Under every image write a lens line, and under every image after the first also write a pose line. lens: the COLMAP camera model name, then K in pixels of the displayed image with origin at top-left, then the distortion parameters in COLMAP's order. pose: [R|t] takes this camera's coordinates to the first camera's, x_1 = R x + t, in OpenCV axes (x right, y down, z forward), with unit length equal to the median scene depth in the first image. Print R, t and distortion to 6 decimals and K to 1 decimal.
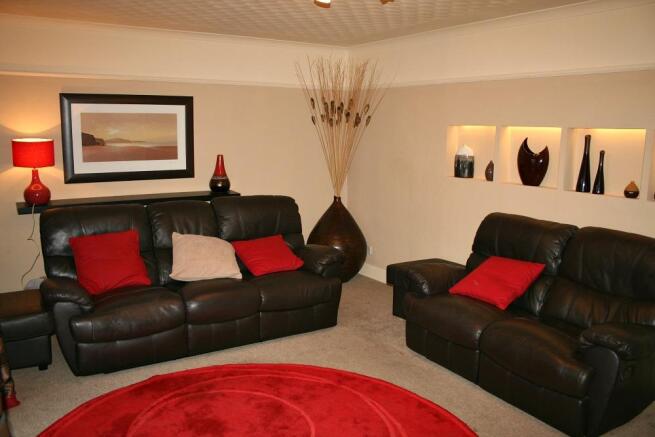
lens RADIAL K [[560.0, 0, 325.5], [0, 560.0, 205.3], [0, 0, 1]] dist [-0.004820, 0.003298]
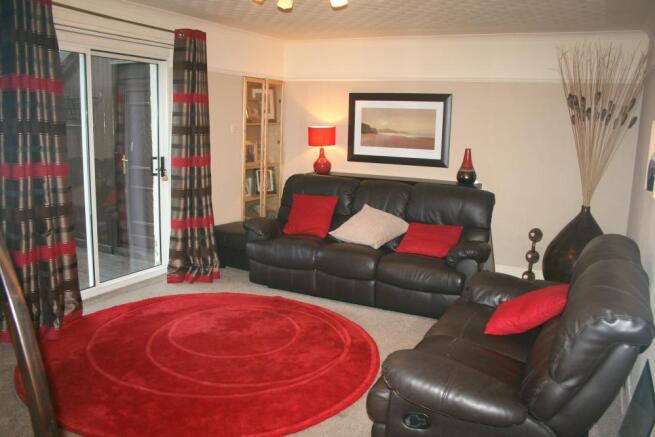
lens RADIAL K [[560.0, 0, 325.5], [0, 560.0, 205.3], [0, 0, 1]] dist [-0.004820, 0.003298]
pose [[0.558658, 0.142448, -0.817074, 0.586143], [-0.151548, 0.986088, 0.068296, -0.017485], [0.815435, 0.085672, 0.572473, 0.201549]]
